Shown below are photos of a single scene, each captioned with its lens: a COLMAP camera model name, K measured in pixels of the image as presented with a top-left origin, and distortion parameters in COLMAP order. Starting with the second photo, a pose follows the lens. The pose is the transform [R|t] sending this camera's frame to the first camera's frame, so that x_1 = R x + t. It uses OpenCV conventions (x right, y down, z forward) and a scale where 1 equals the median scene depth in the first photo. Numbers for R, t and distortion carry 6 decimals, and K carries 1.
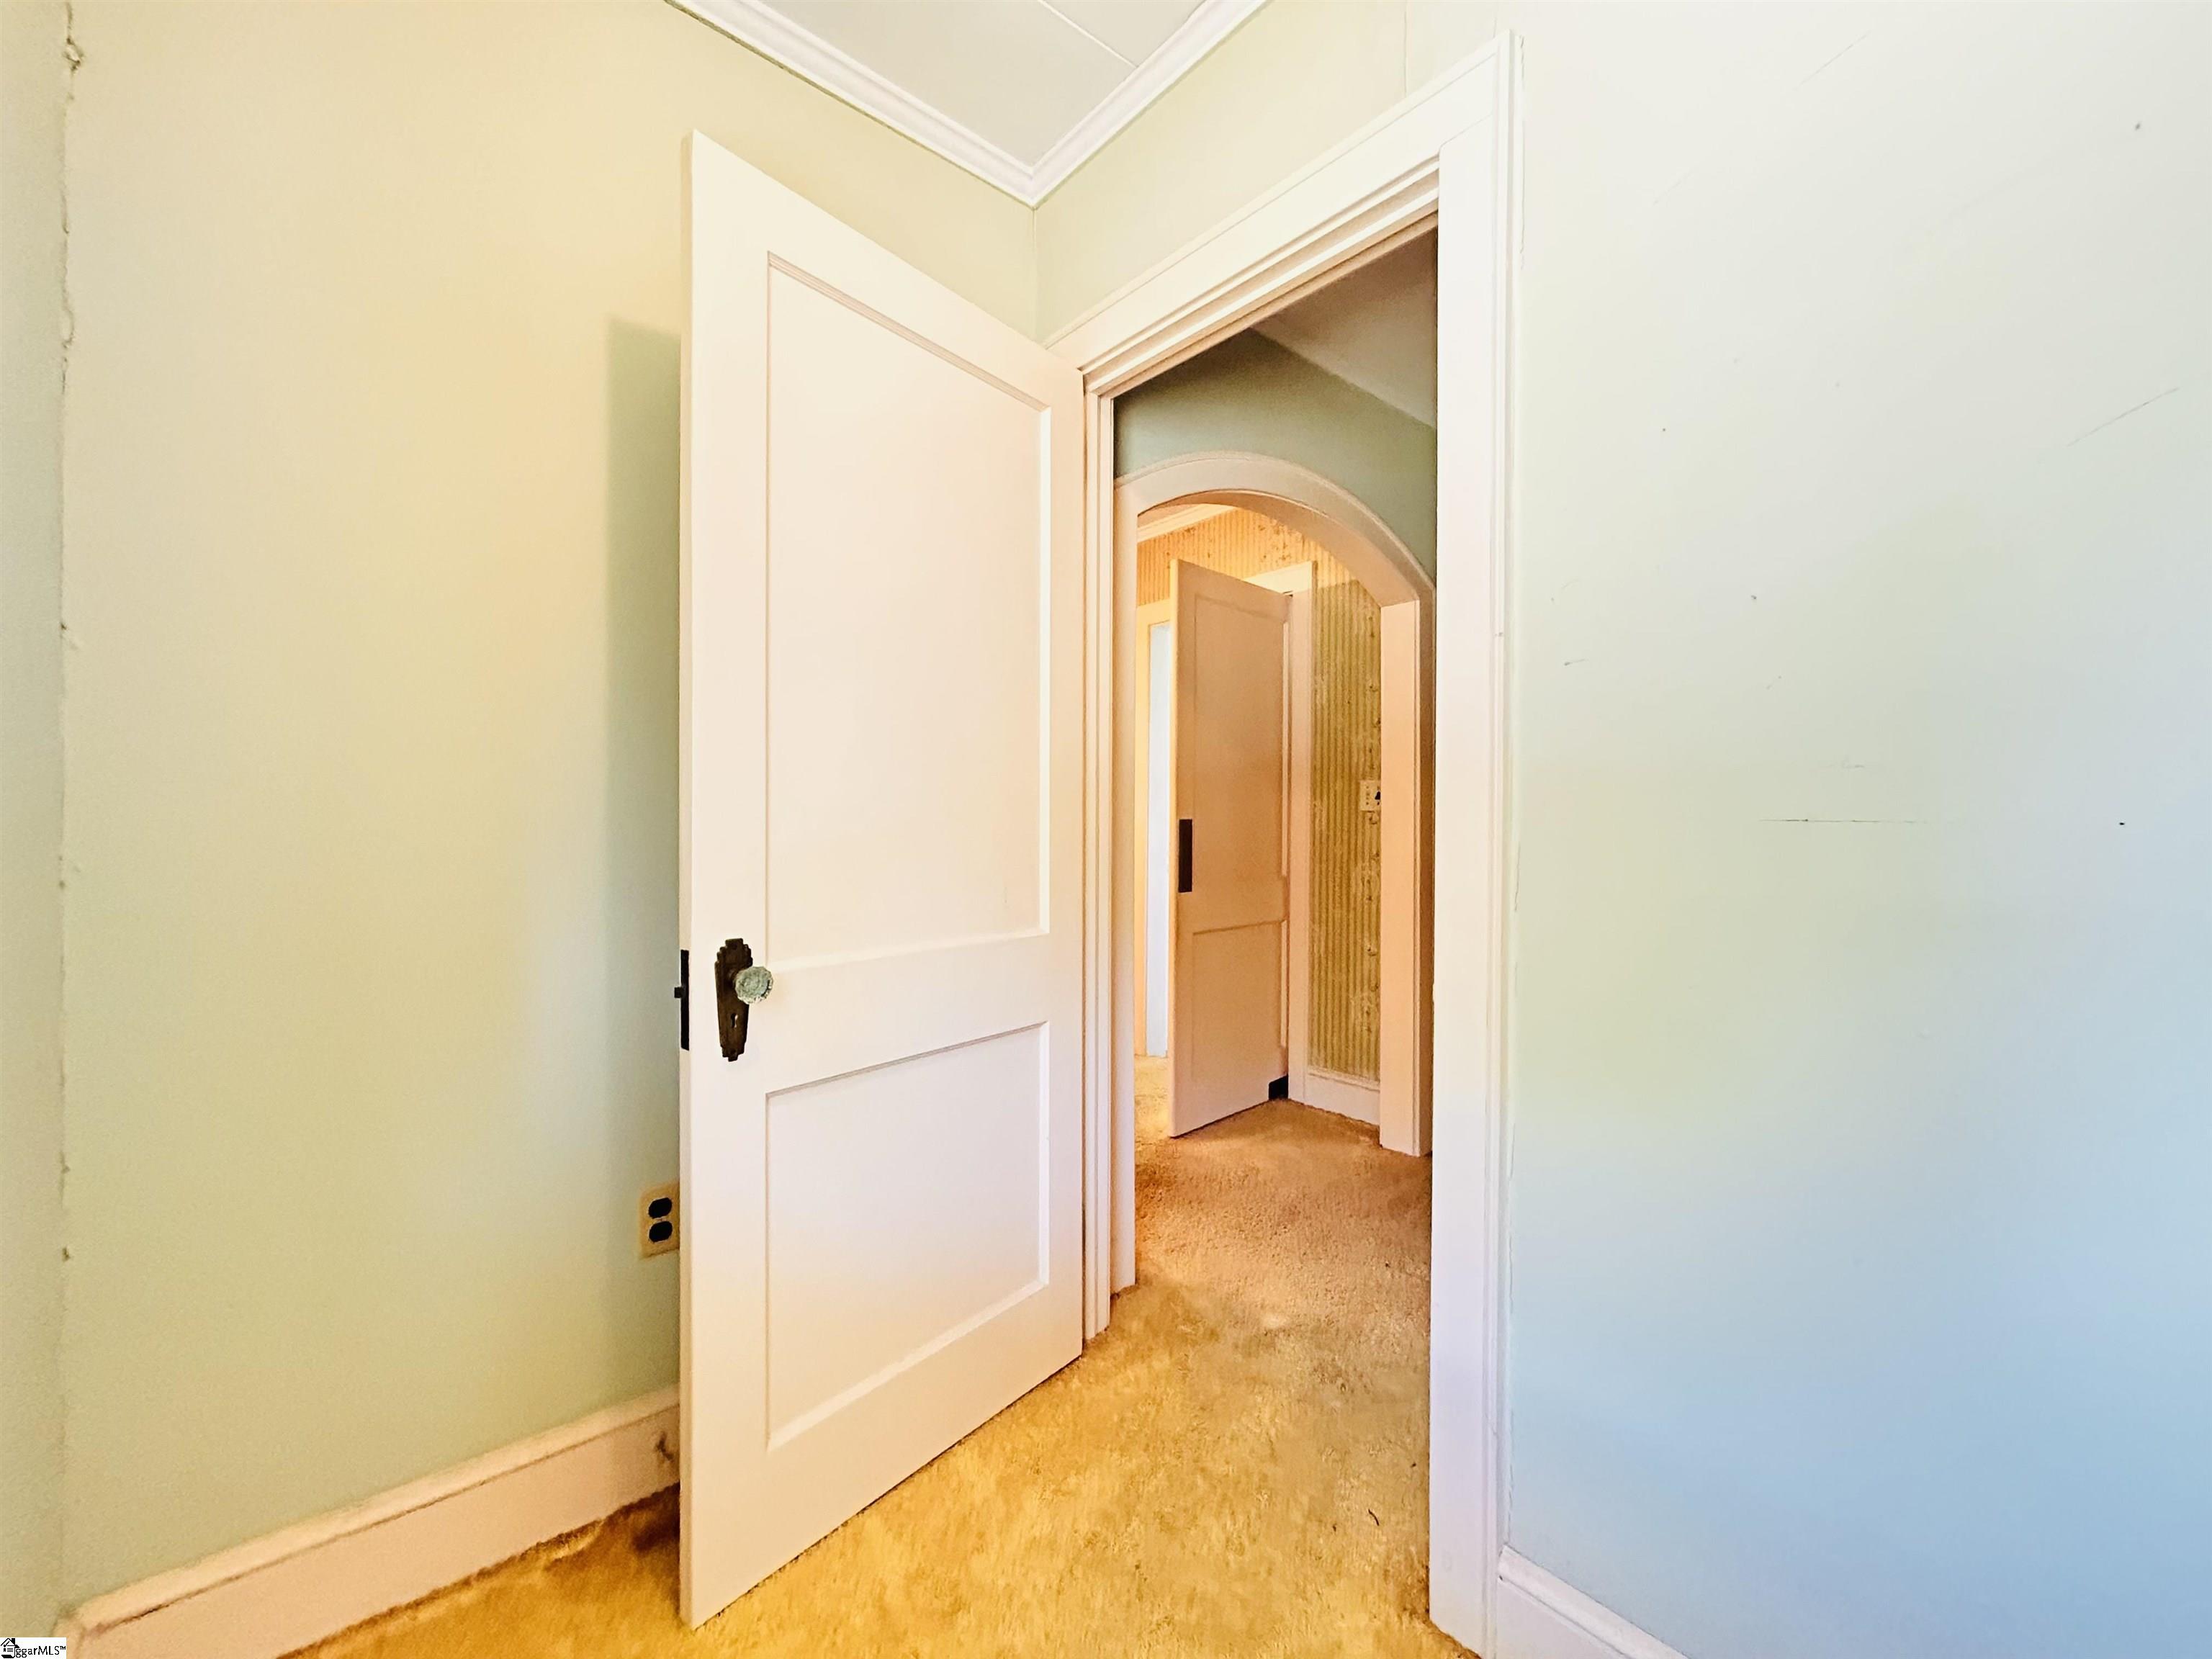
lens RADIAL K [[890.4, 0, 1108.3], [0, 890.4, 835.3], [0, 0, 1]] dist [0.002986, 0.000165]
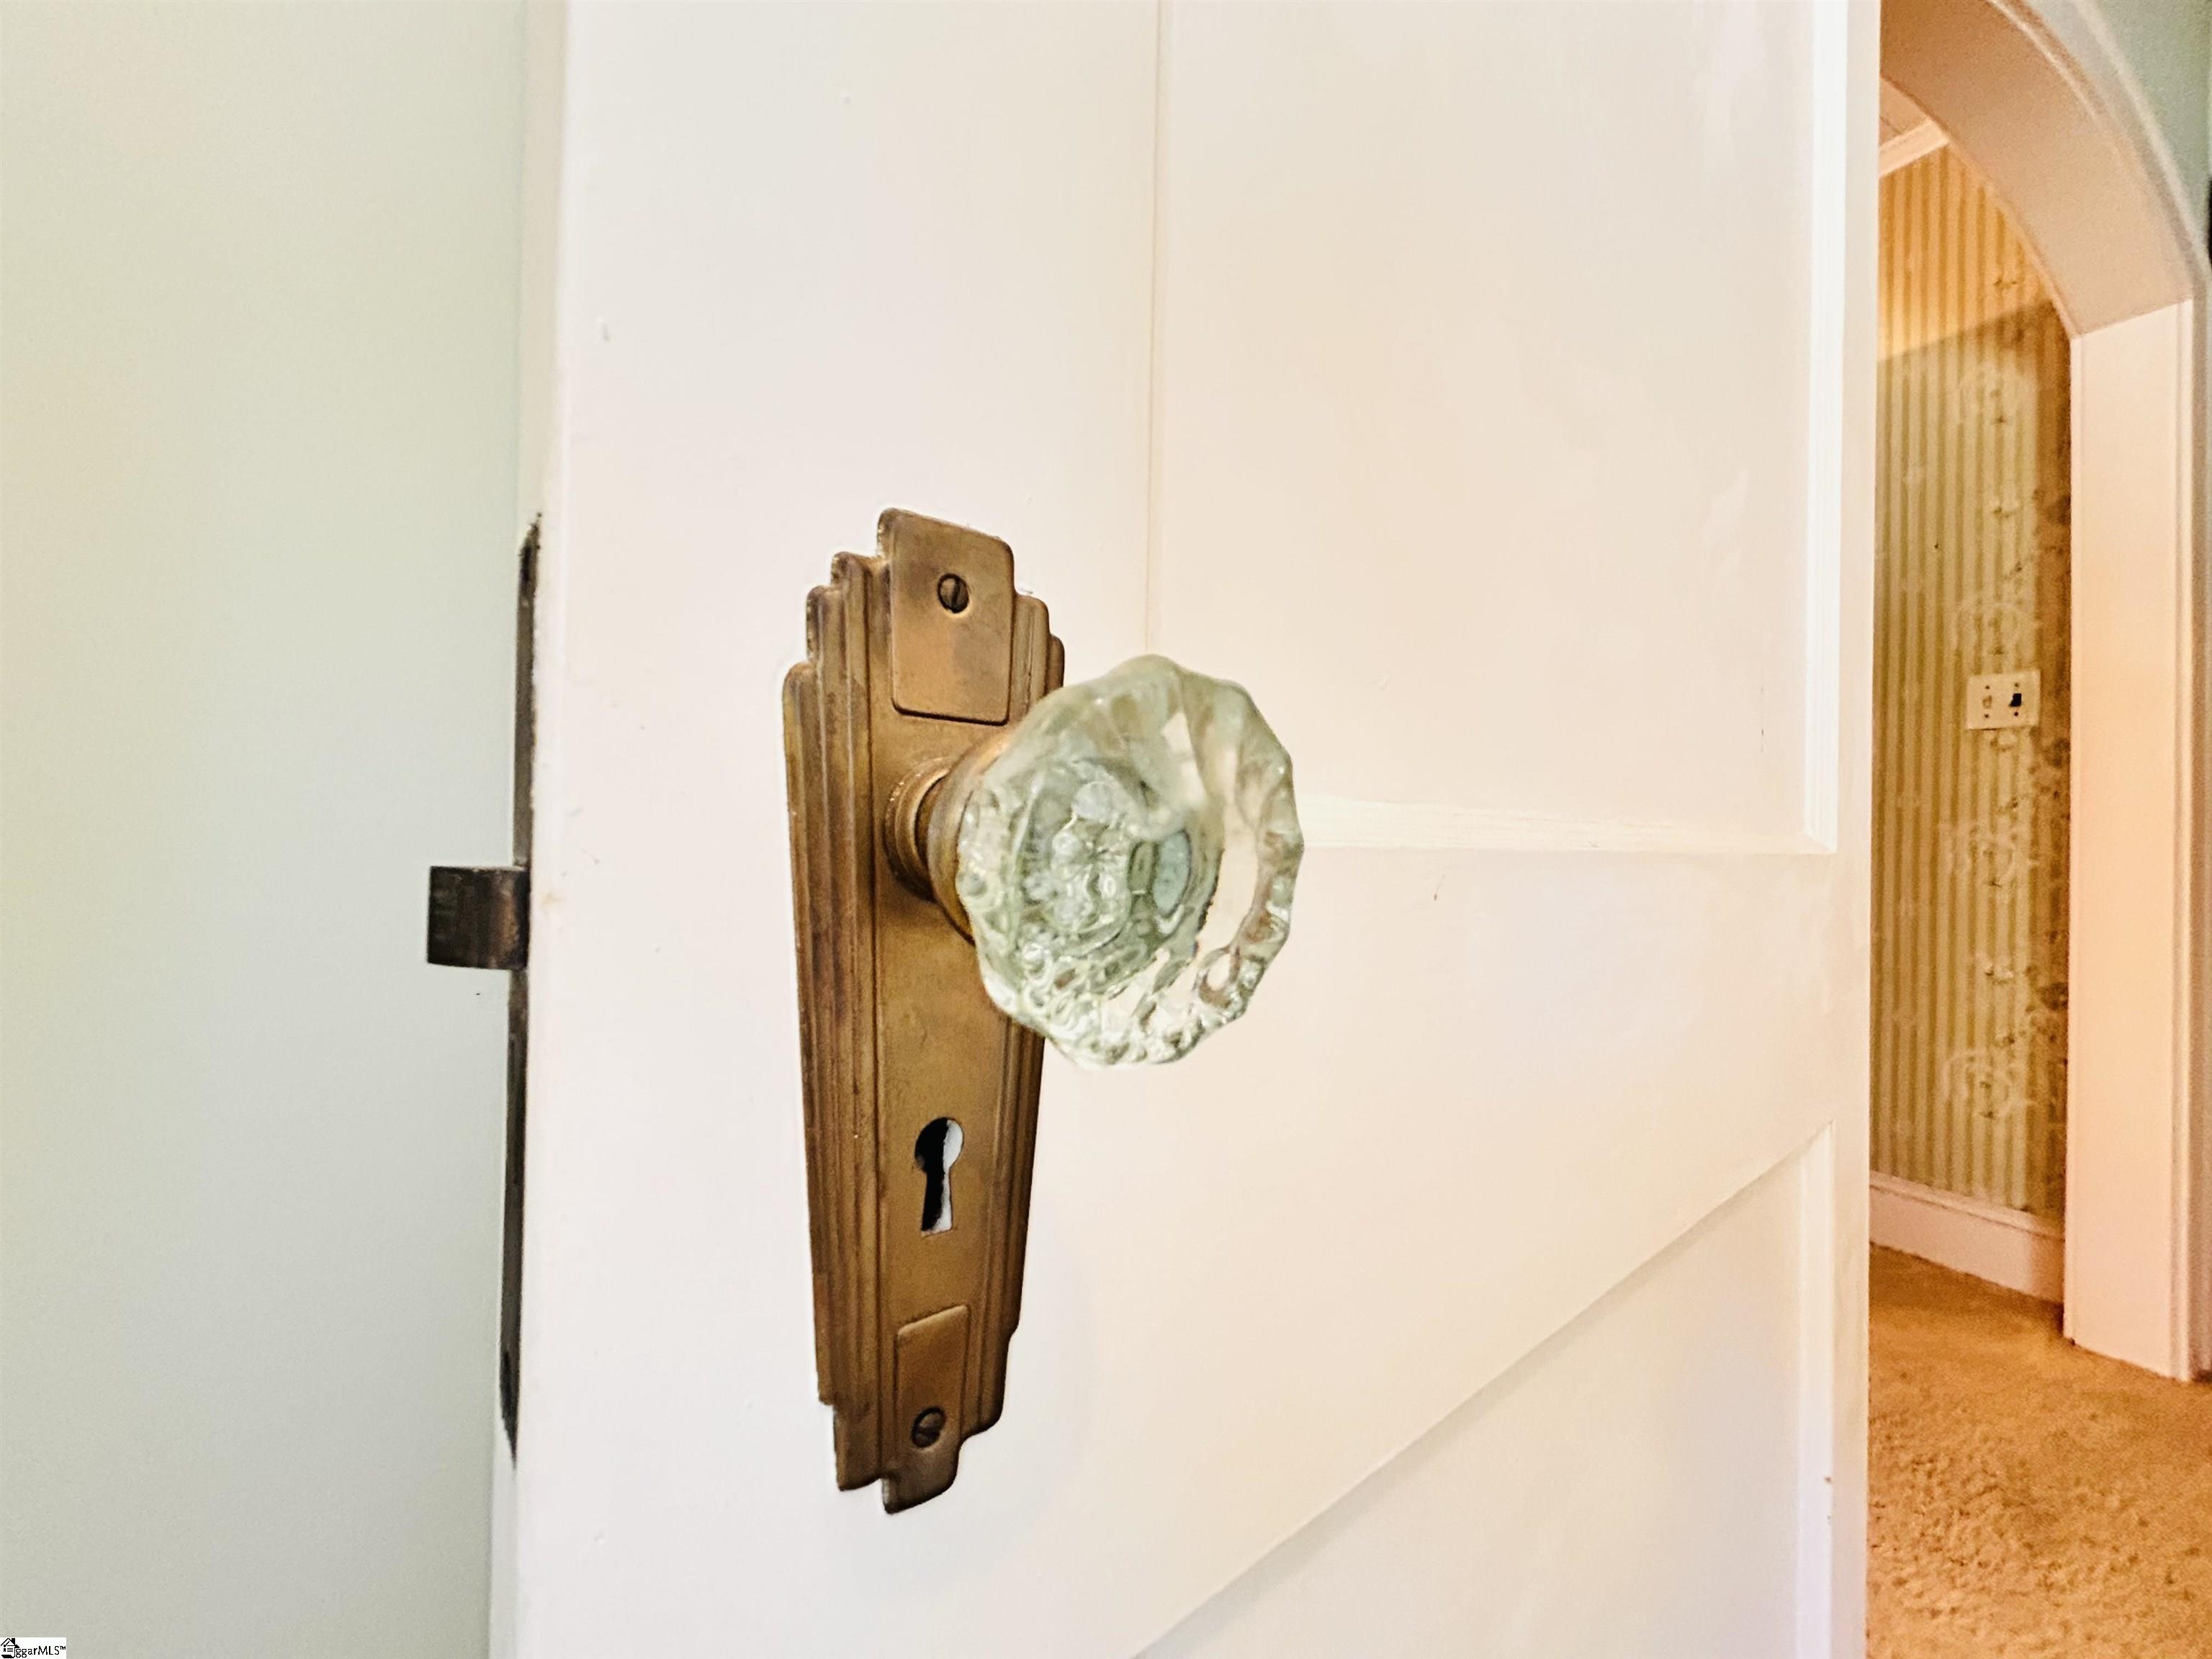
lens RADIAL K [[890.4, 0, 1104.3], [0, 890.4, 831.8], [0, 0, 1]] dist [0.002986, 0.000165]
pose [[0.975412, 0.006383, -0.220298, -0.133460], [-0.011959, 0.999641, -0.023987, 0.058994], [0.220066, 0.026032, 0.975138, 0.318457]]
